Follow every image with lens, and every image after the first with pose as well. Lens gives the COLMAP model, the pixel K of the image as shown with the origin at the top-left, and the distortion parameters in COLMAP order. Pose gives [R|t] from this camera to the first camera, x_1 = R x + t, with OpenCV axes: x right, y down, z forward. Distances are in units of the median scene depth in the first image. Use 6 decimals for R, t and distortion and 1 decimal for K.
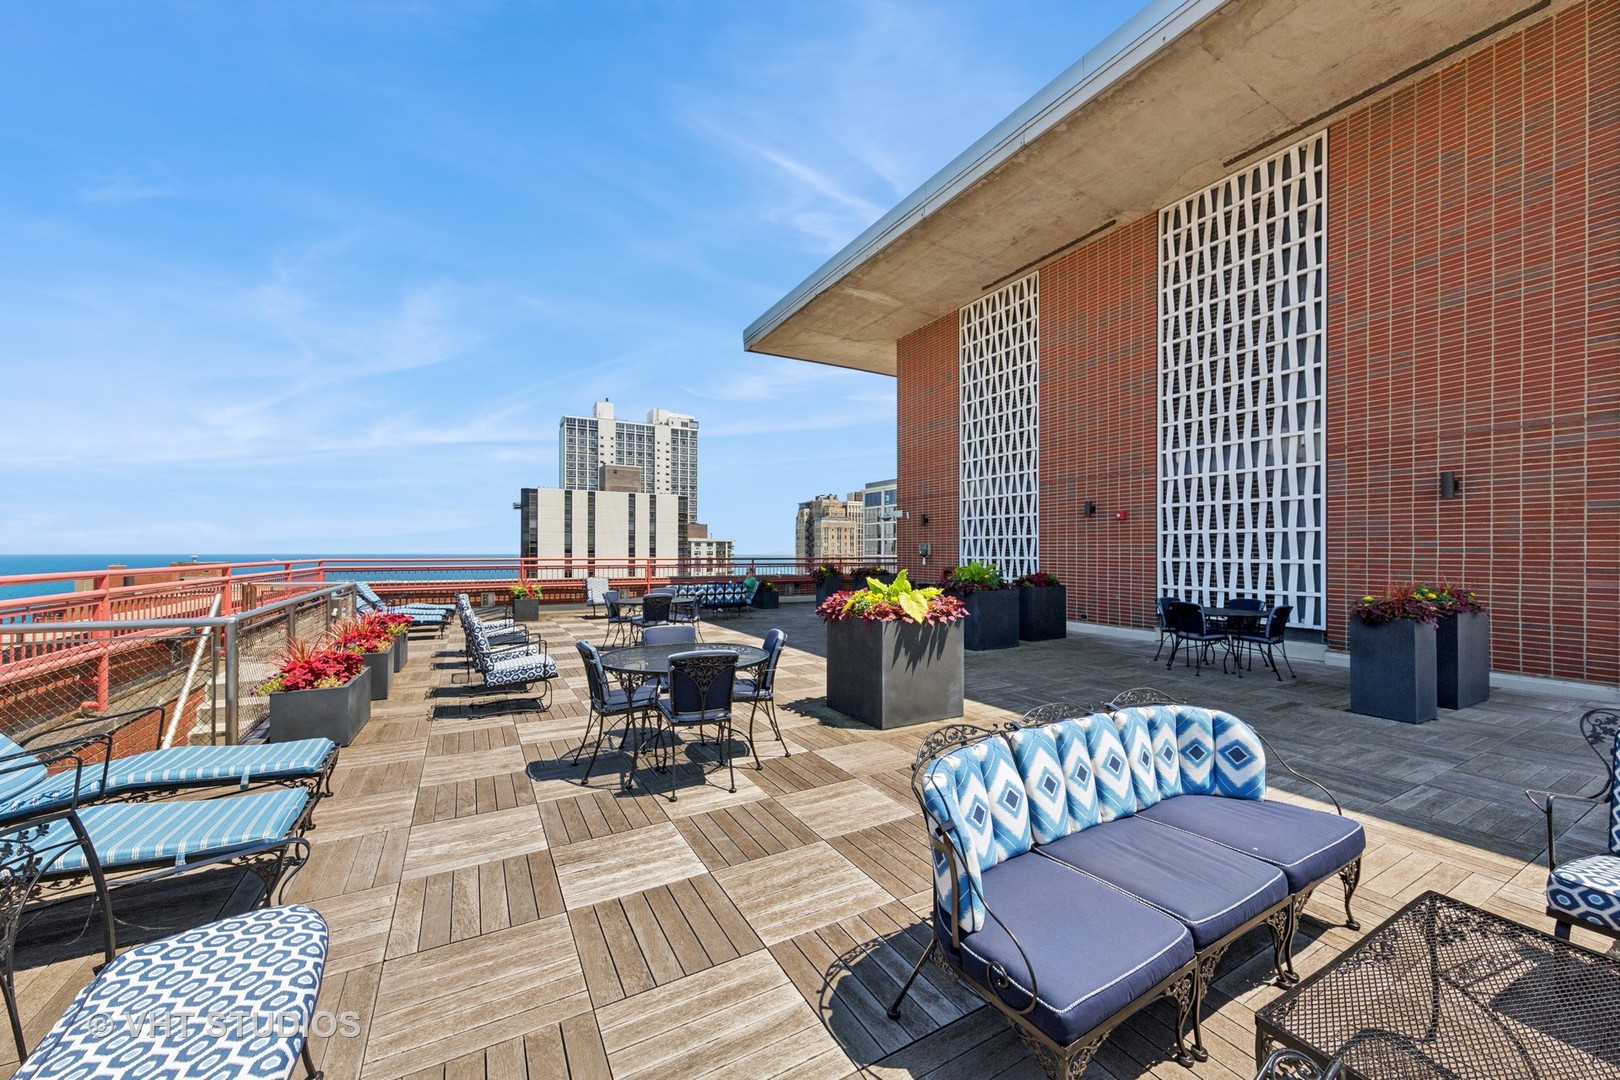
lens RADIAL K [[601.8, 0, 808.5], [0, 601.8, 546.0], [0, 0, 1]] dist [-0.006262, 0.000141]
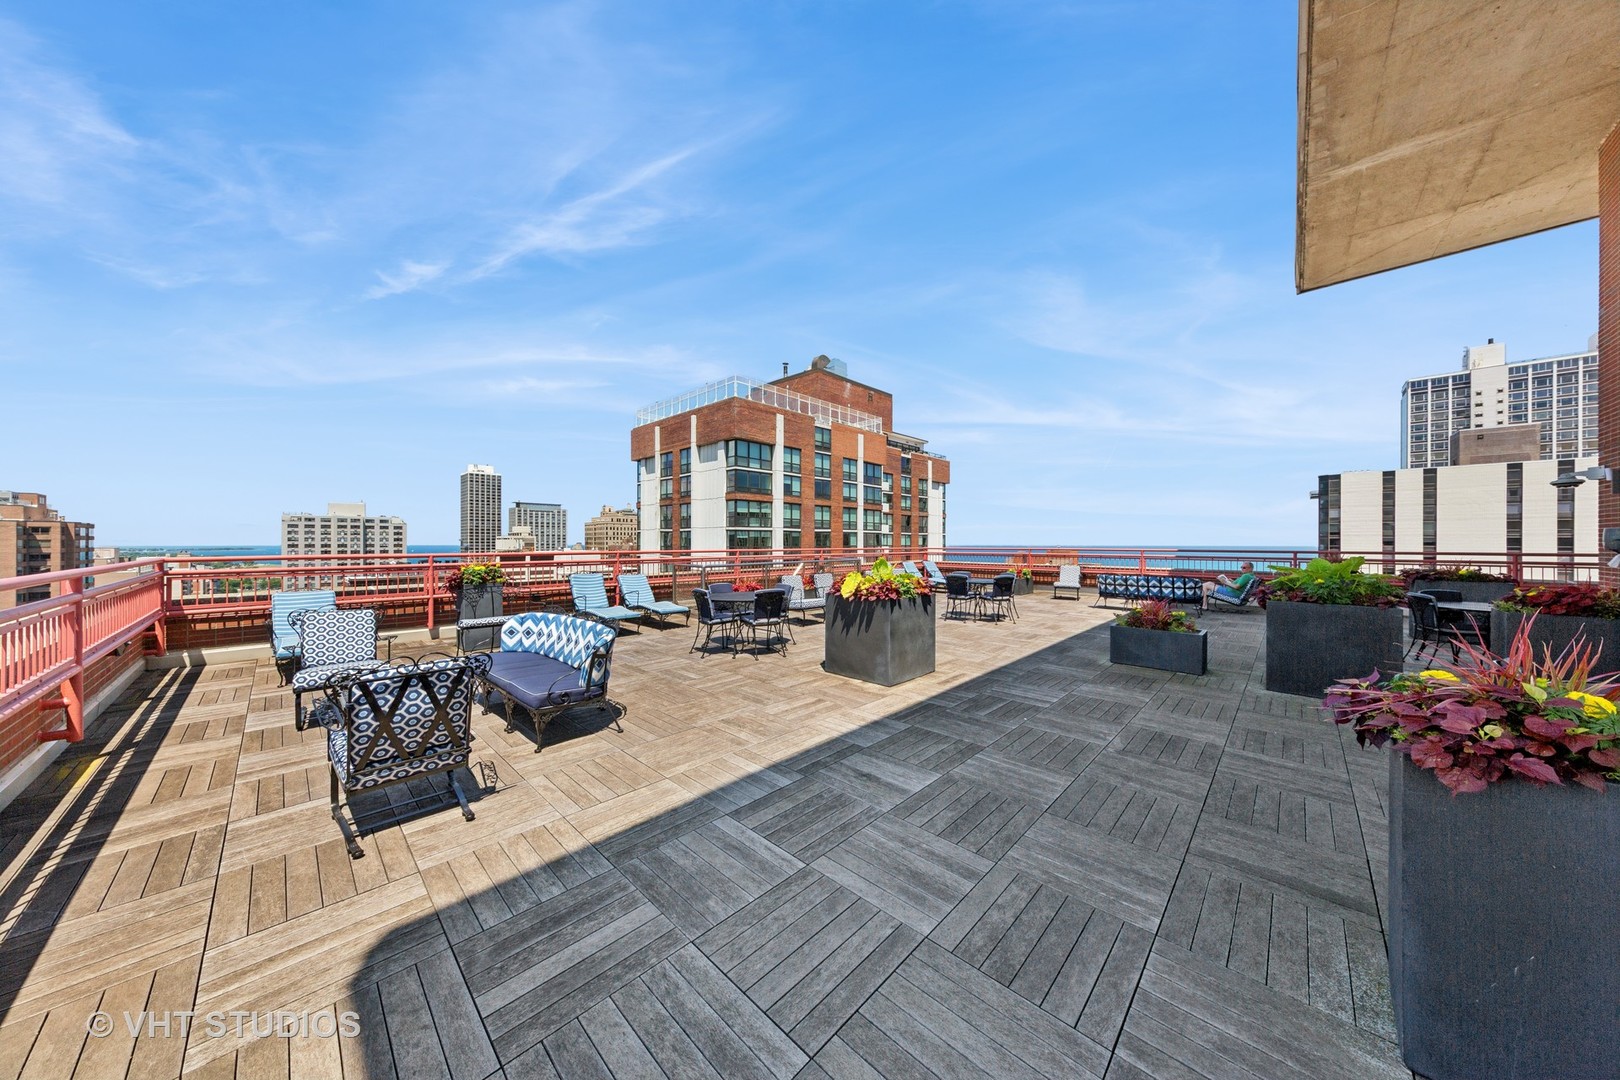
lens RADIAL K [[514.8, 0, 824.5], [0, 514.8, 542.1], [0, 0, 1]] dist [0.002787, -0.000098]
pose [[0.298608, -0.002654, -0.954372, 0.033286], [0.008164, 0.999967, -0.000226, 0.000233], [0.954341, -0.007724, 0.298619, 0.017142]]
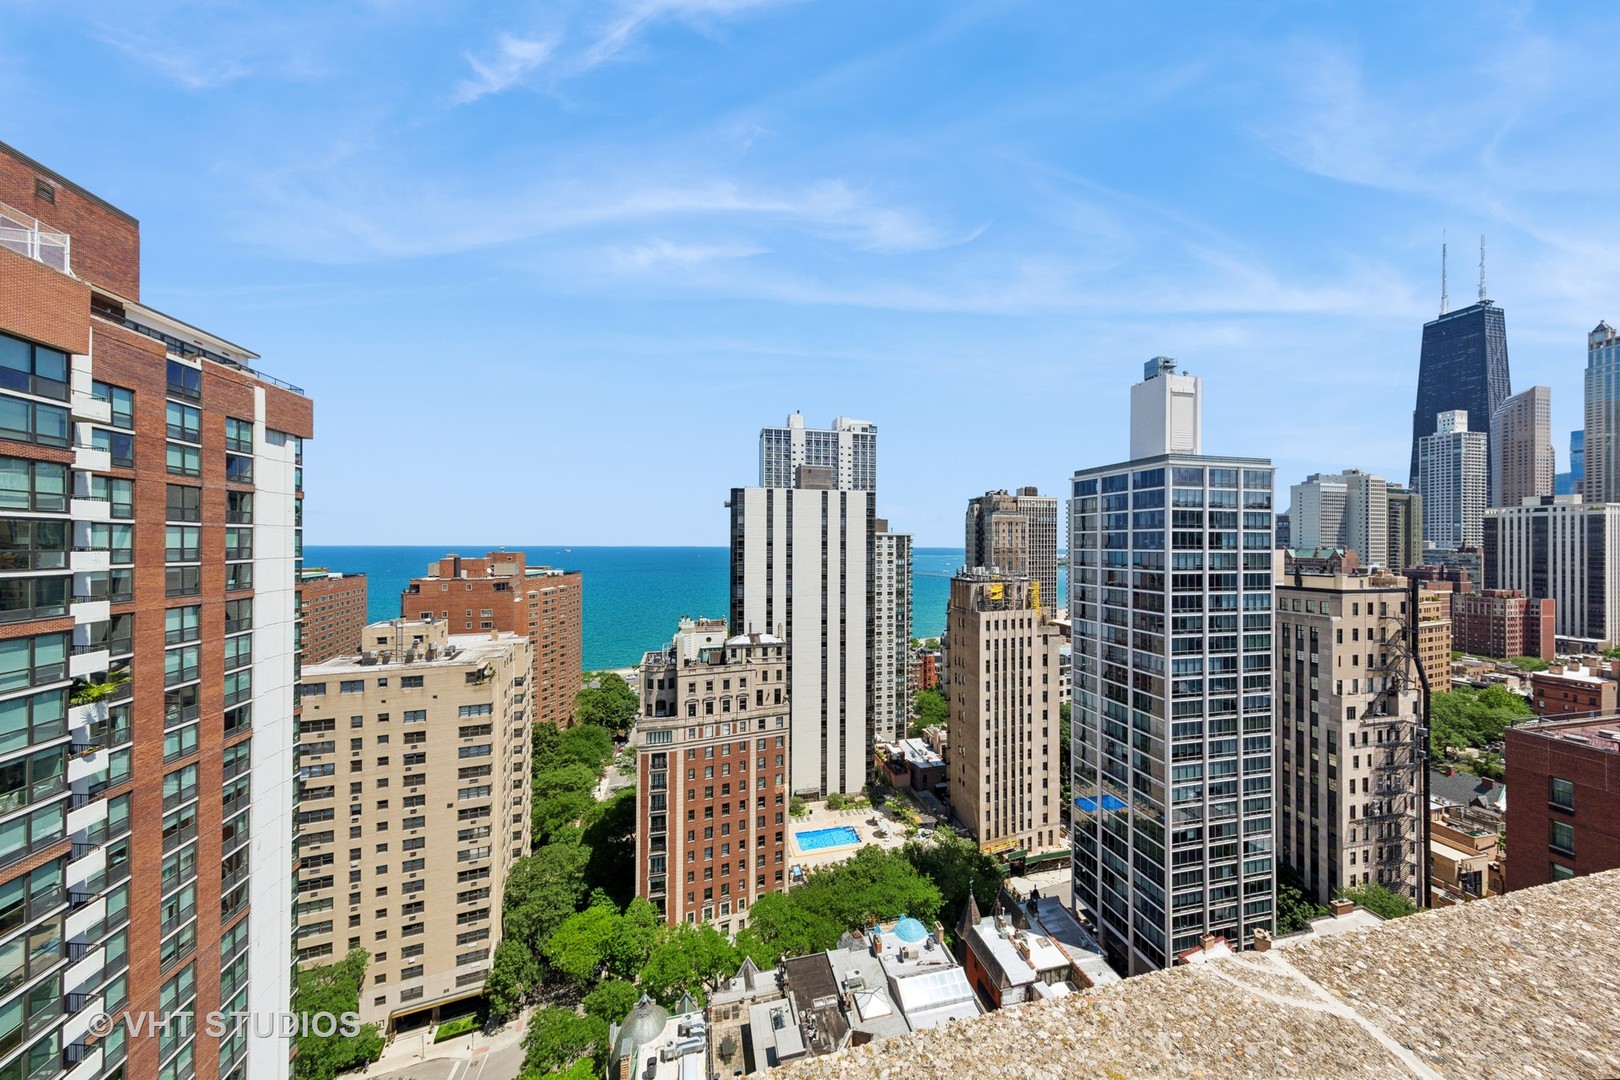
lens RADIAL K [[514.8, 0, 802.8], [0, 514.8, 544.2], [0, 0, 1]] dist [0.002787, -0.000098]
pose [[0.954649, 0.002089, -0.297725, -0.036688], [0.000533, 0.999962, 0.008727, 0.000093], [0.297732, -0.008490, 0.954612, 0.070132]]
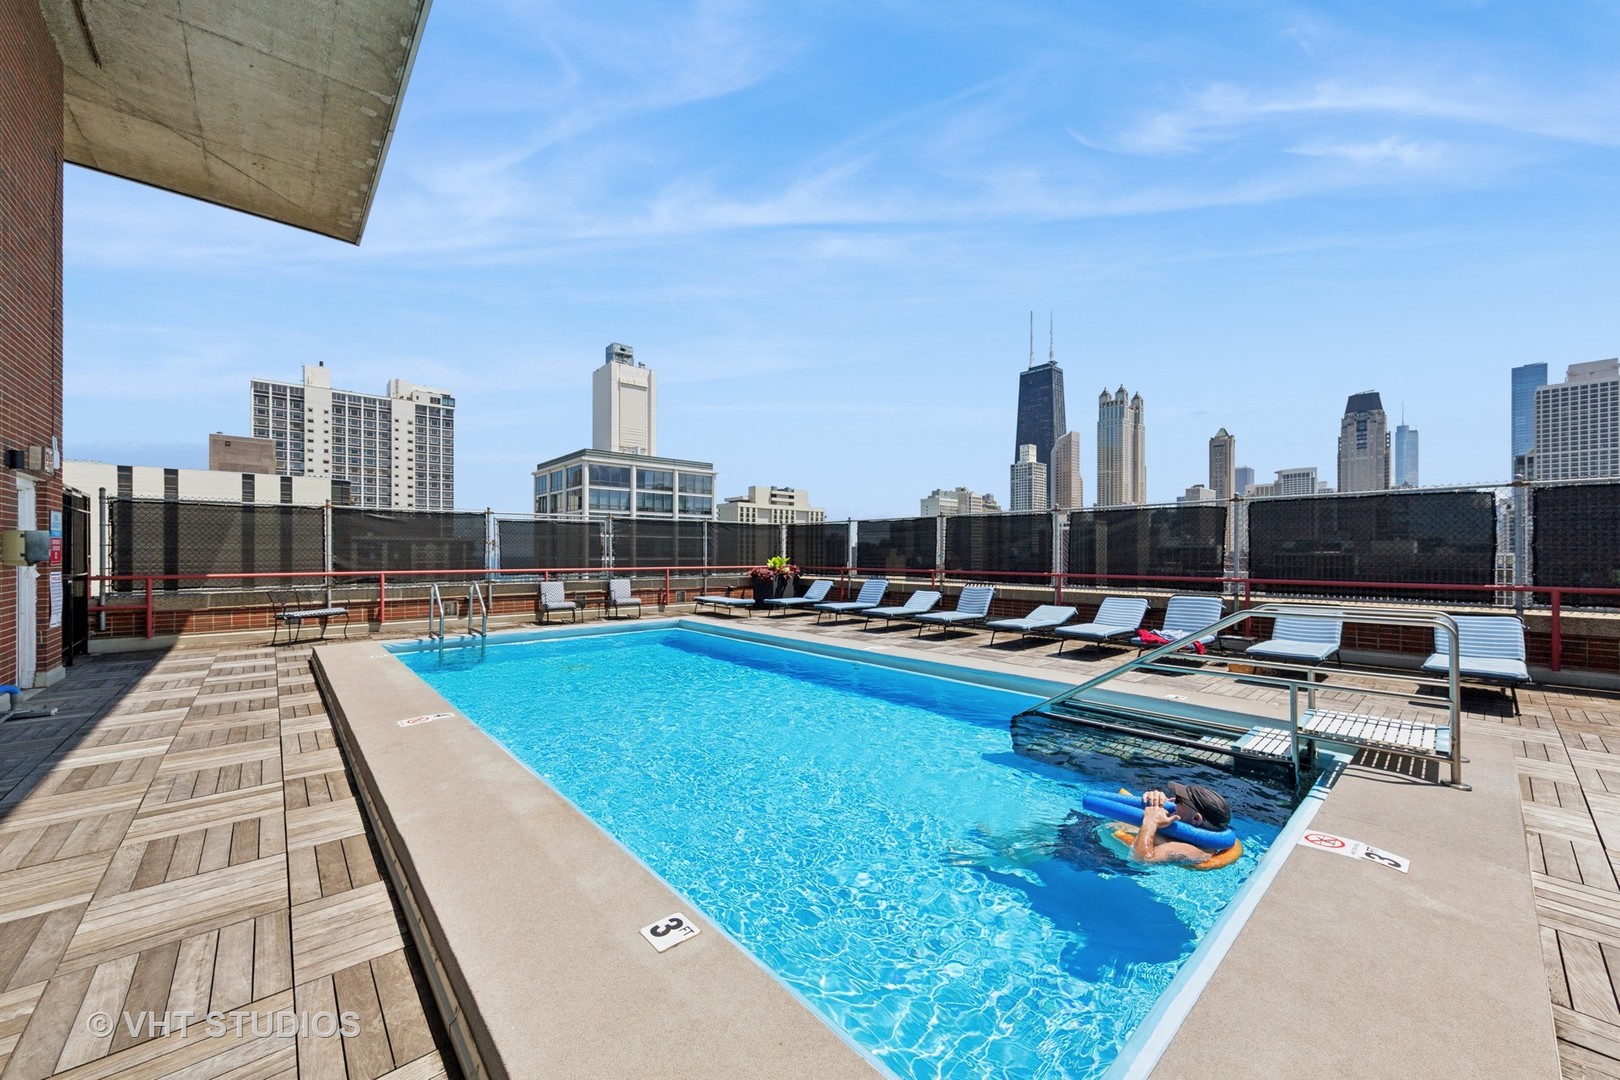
lens RADIAL K [[601.8, 0, 797.5], [0, 601.8, 548.9], [0, 0, 1]] dist [-0.006262, 0.000141]
pose [[0.982495, 0.002085, 0.186277, 0.150796], [-0.002529, 0.999995, 0.002143, 0.000584], [-0.186271, -0.002577, 0.982495, 0.101246]]
